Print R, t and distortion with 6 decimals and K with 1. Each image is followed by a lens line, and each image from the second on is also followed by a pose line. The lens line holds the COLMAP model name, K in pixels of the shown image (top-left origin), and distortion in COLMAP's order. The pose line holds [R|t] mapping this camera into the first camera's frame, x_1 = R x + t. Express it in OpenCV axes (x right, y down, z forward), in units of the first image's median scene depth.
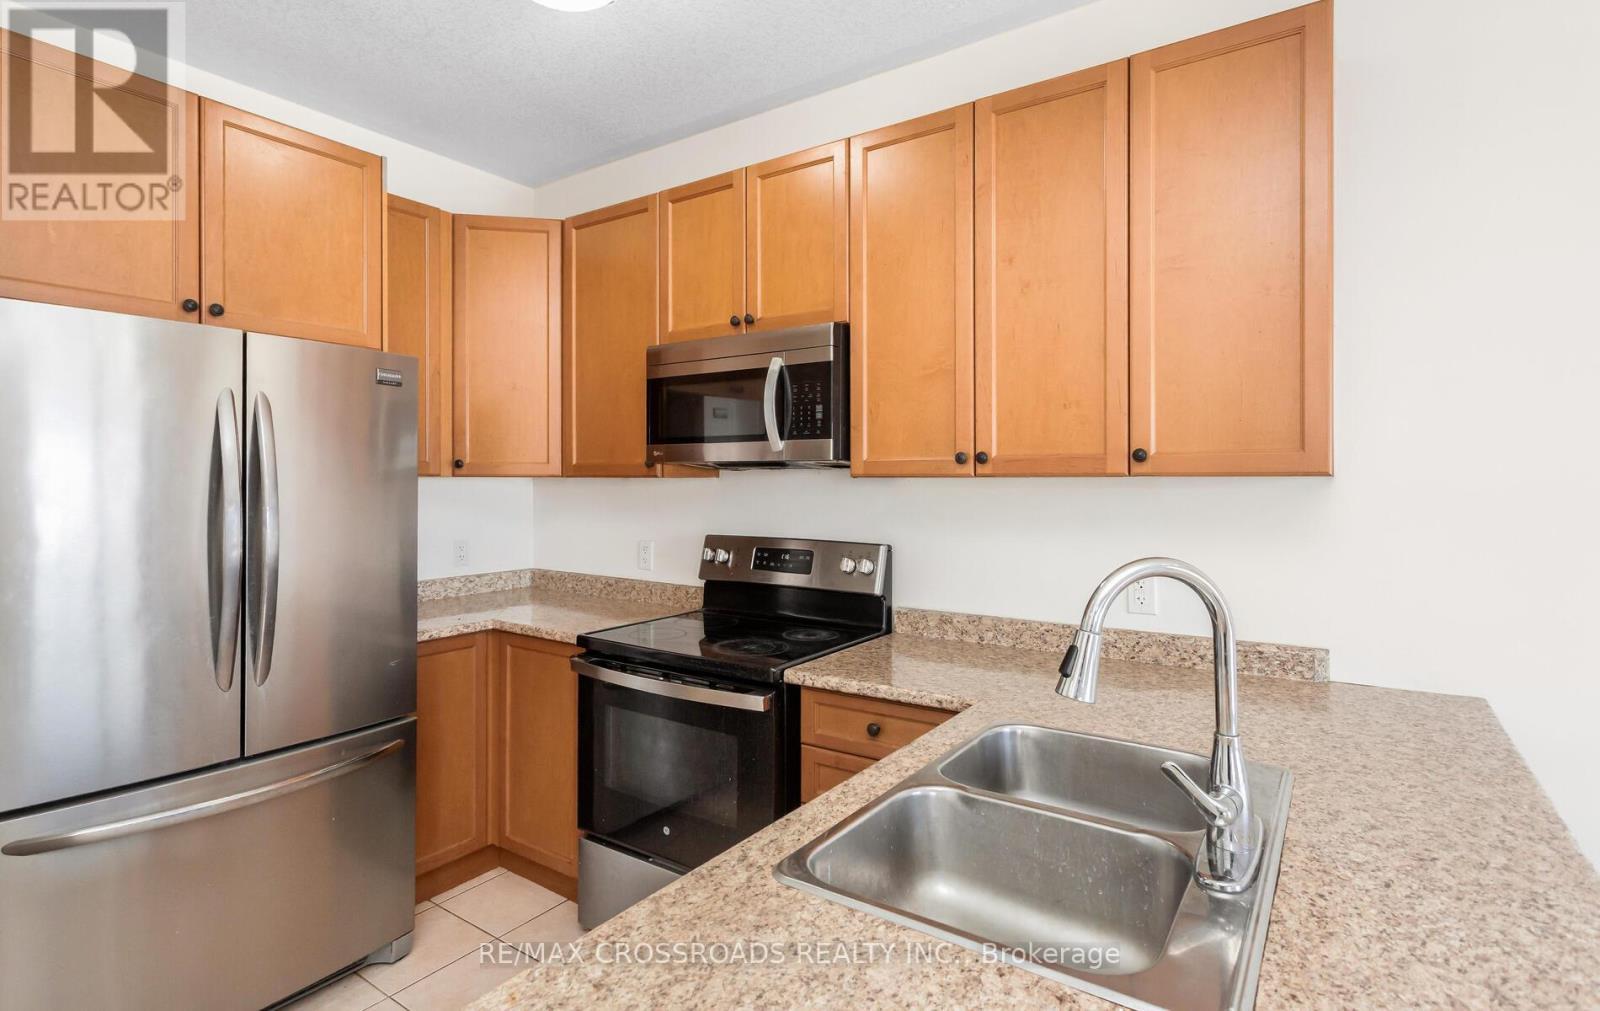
lens RADIAL K [[785.0, 0, 799.7], [0, 785.0, 484.1], [0, 0, 1]] dist [-0.002273, -0.000078]
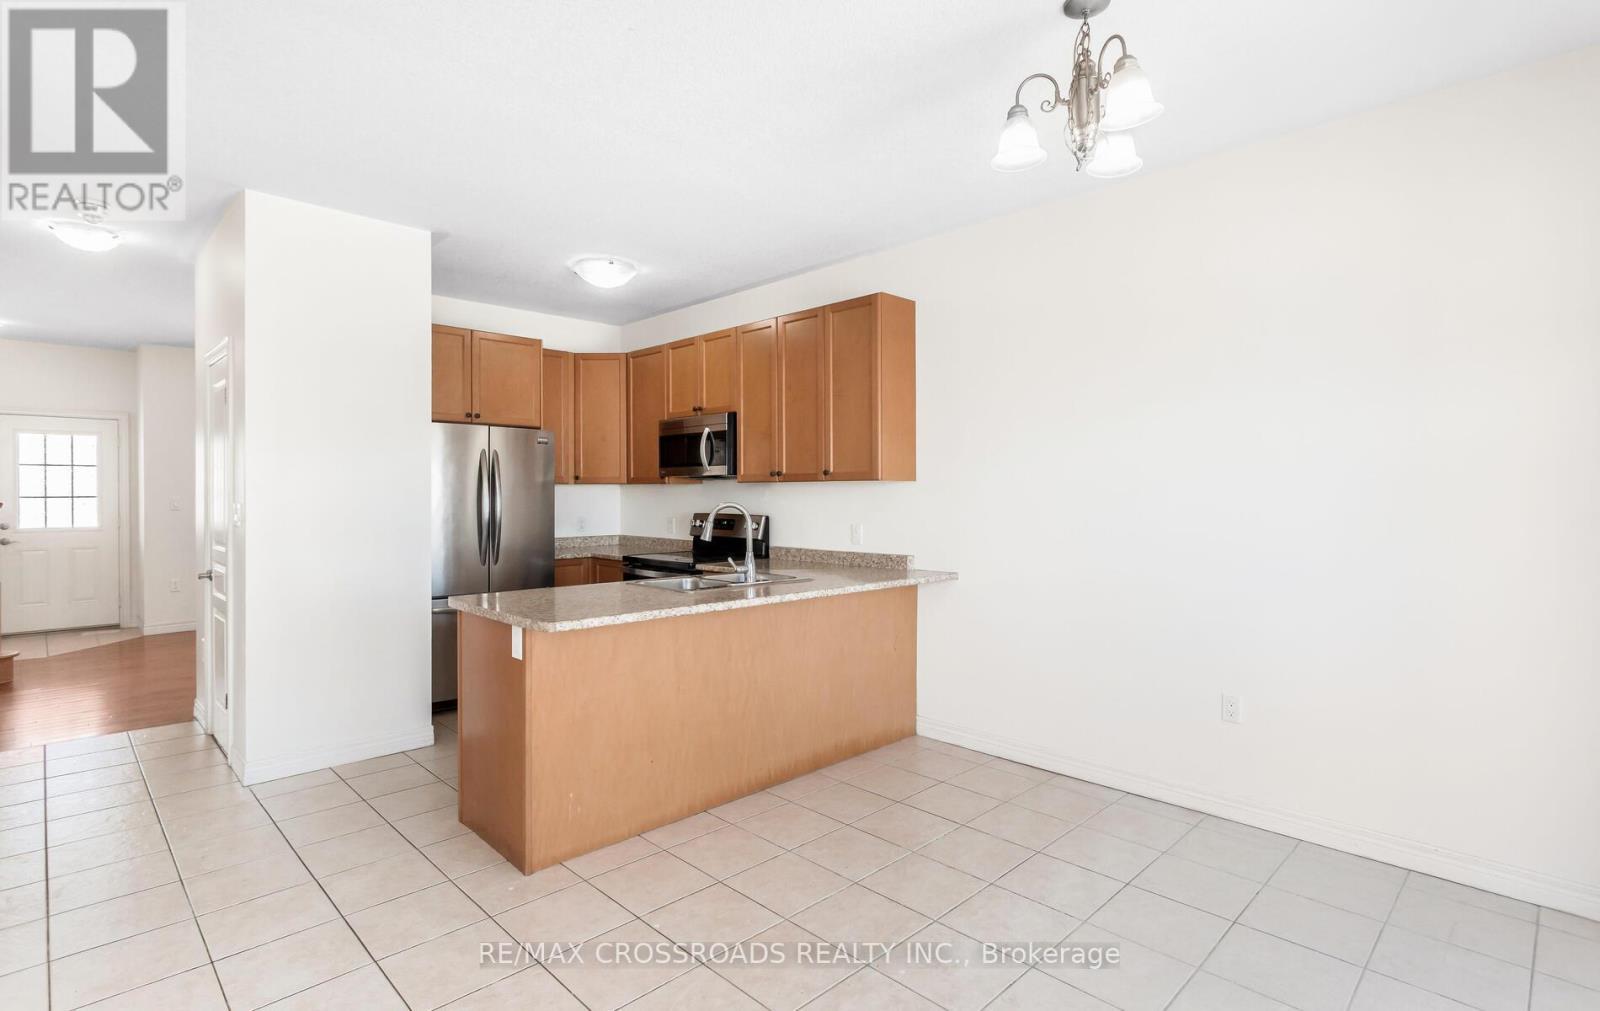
lens RADIAL K [[780.7, 0, 795.0], [0, 780.7, 496.0], [0, 0, 1]] dist [-0.000941, 0.000406]
pose [[0.981067, -0.001607, -0.193661, 0.589465], [0.001593, 0.999999, -0.000229, 0.026457], [0.193661, -0.000084, 0.981069, -1.006467]]
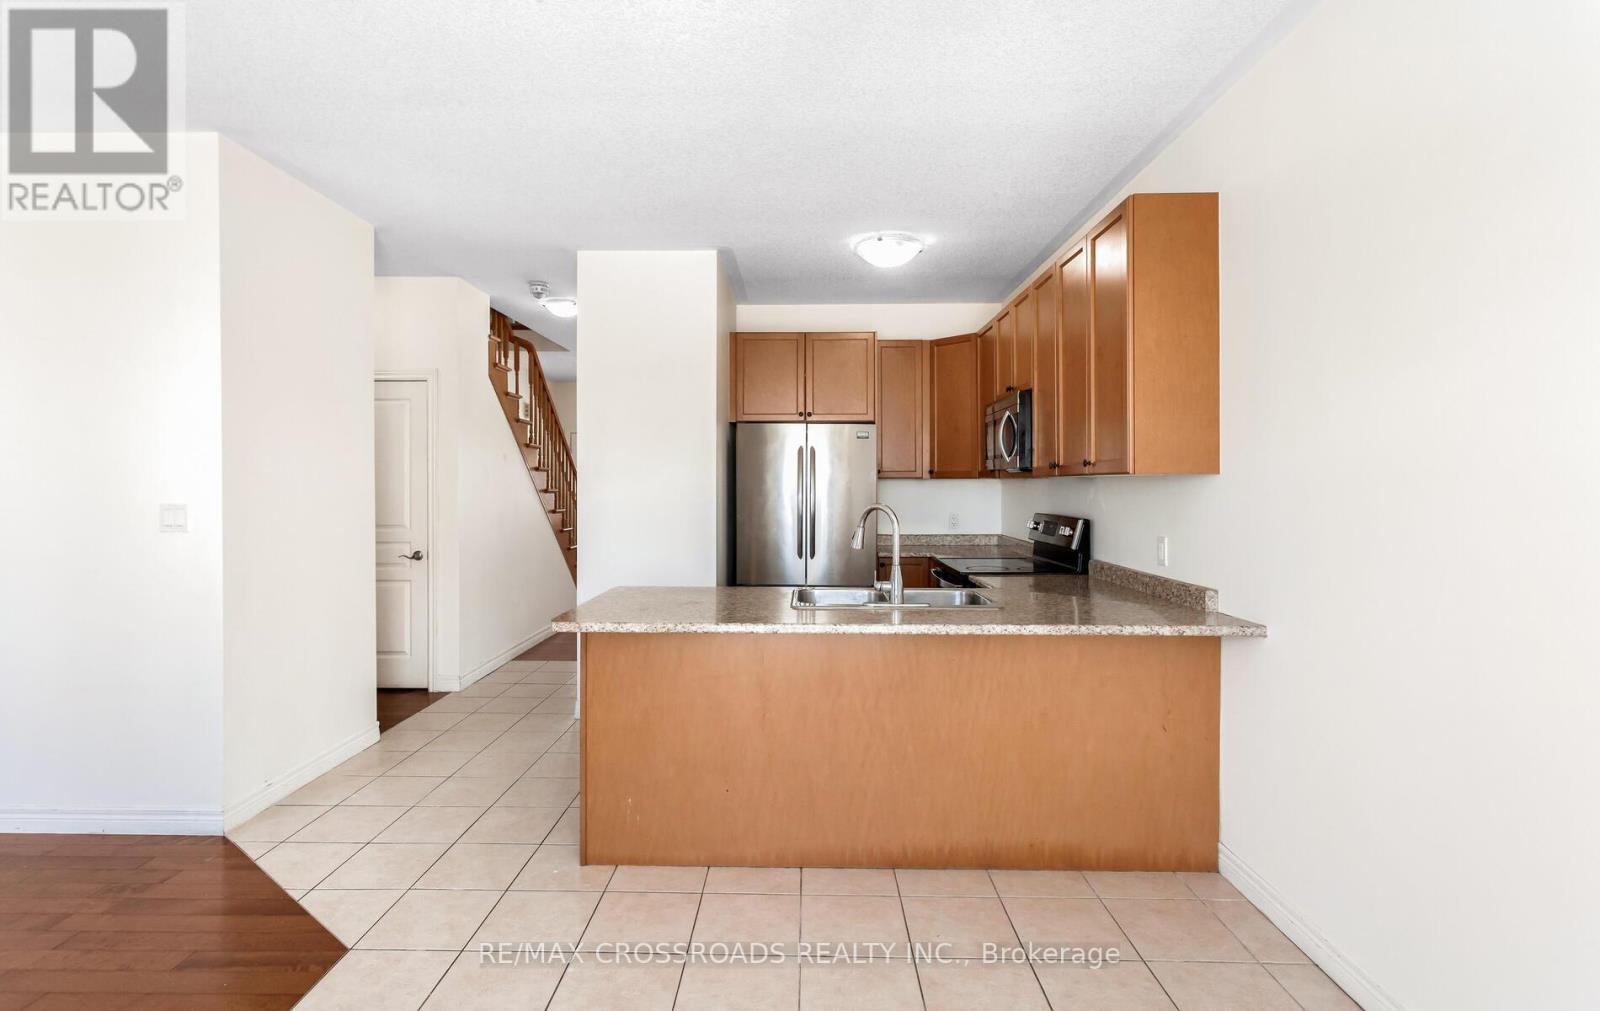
lens RADIAL K [[762.7, 0, 788.3], [0, 762.7, 485.3], [0, 0, 1]] dist [0.001682, 0.000571]
pose [[0.544386, -0.000364, -0.838835, 1.093511], [-0.001945, 0.999997, -0.001697, 0.012447], [0.838833, 0.002555, 0.544383, -0.350398]]
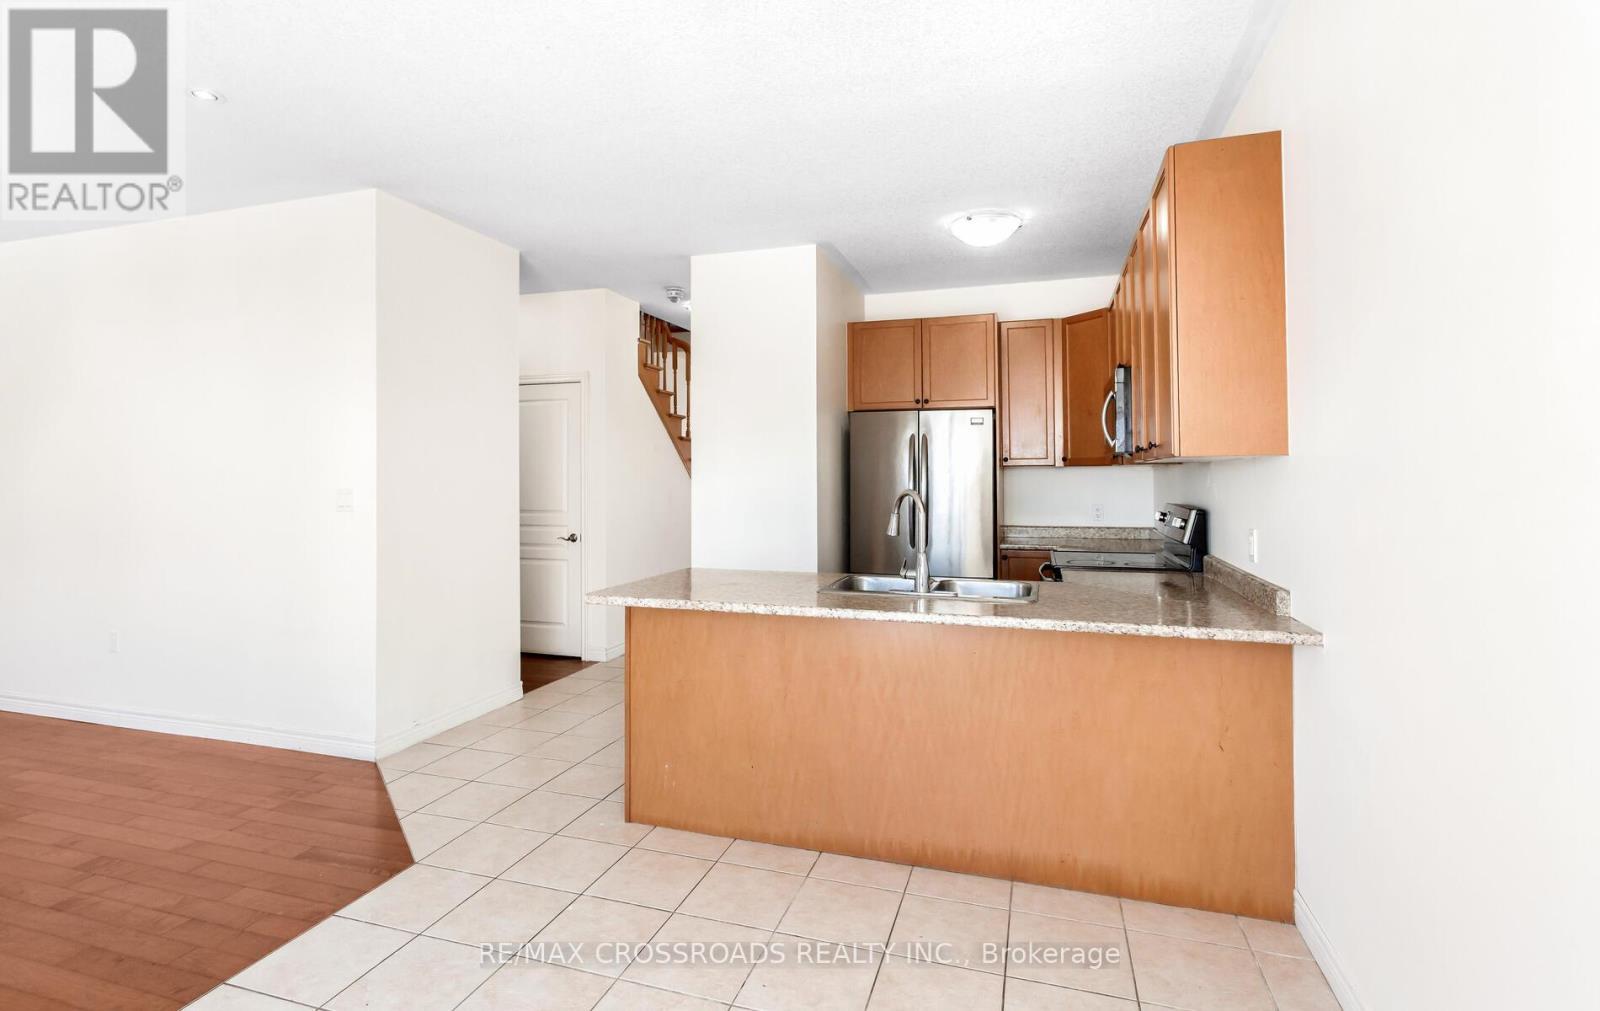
lens RADIAL K [[769.7, 0, 790.9], [0, 769.7, 461.3], [0, 0, 1]] dist [0.000497, 0.000322]
pose [[0.279354, -0.021803, -0.959941, 1.250167], [0.000580, 0.999746, -0.022538, 0.021858], [0.960188, 0.005739, 0.279295, -0.091080]]
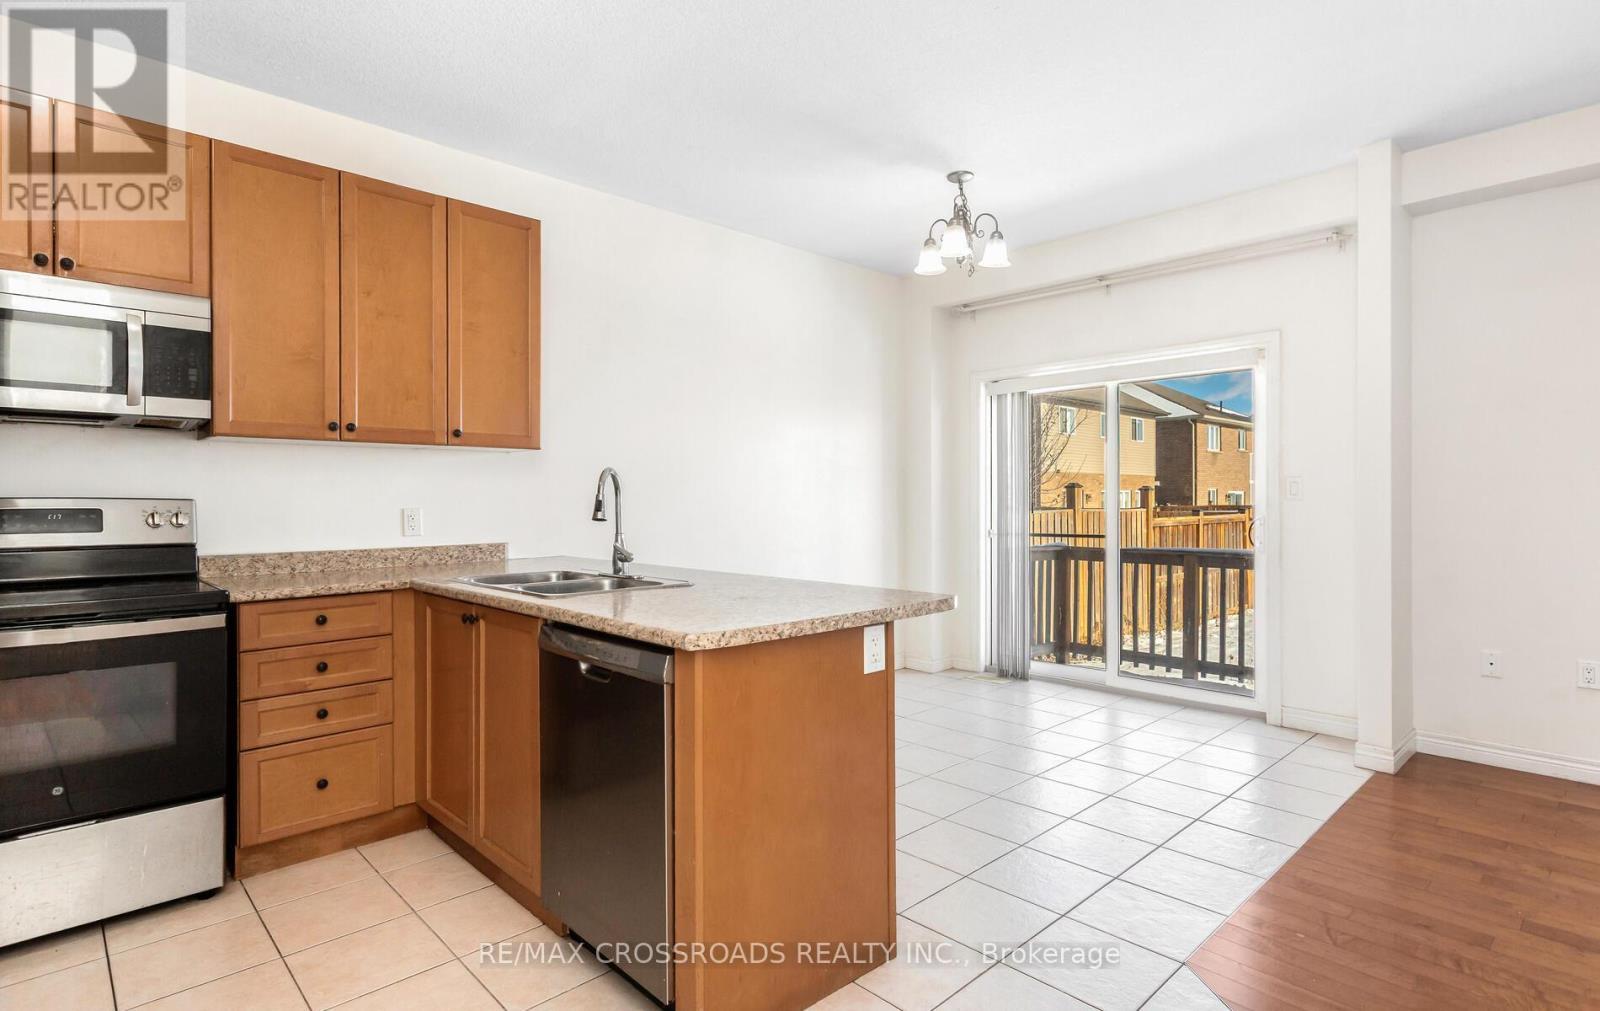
lens RADIAL K [[780.7, 0, 795.0], [0, 780.7, 496.0], [0, 0, 1]] dist [-0.000941, 0.000406]
pose [[0.210429, -0.000497, 0.977609, -0.793781], [0.006154, 0.999981, -0.000816, 0.078302], [-0.977590, 0.006188, 0.210428, -0.065443]]
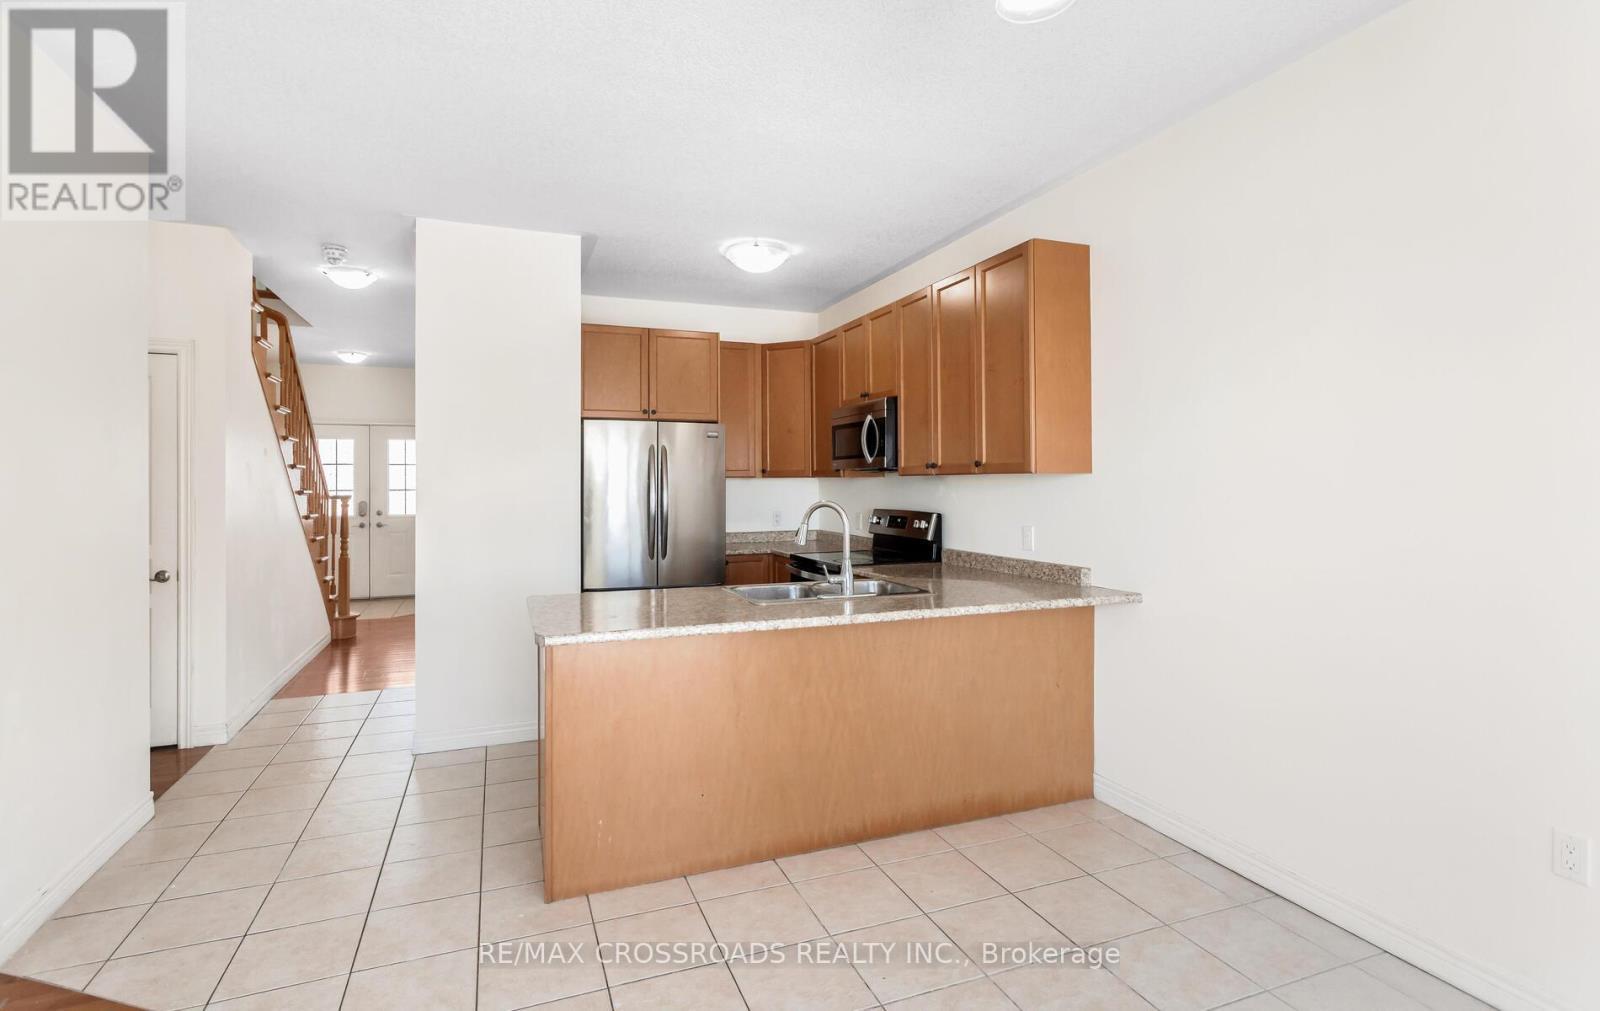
lens RADIAL K [[772.8, 0, 792.7], [0, 772.8, 477.7], [0, 0, 1]] dist [-0.000957, 0.001145]
pose [[0.824358, -0.008676, -0.566002, 0.850890], [0.003367, 0.999940, -0.010424, 0.013094], [0.566059, 0.006687, 0.824338, -0.657591]]
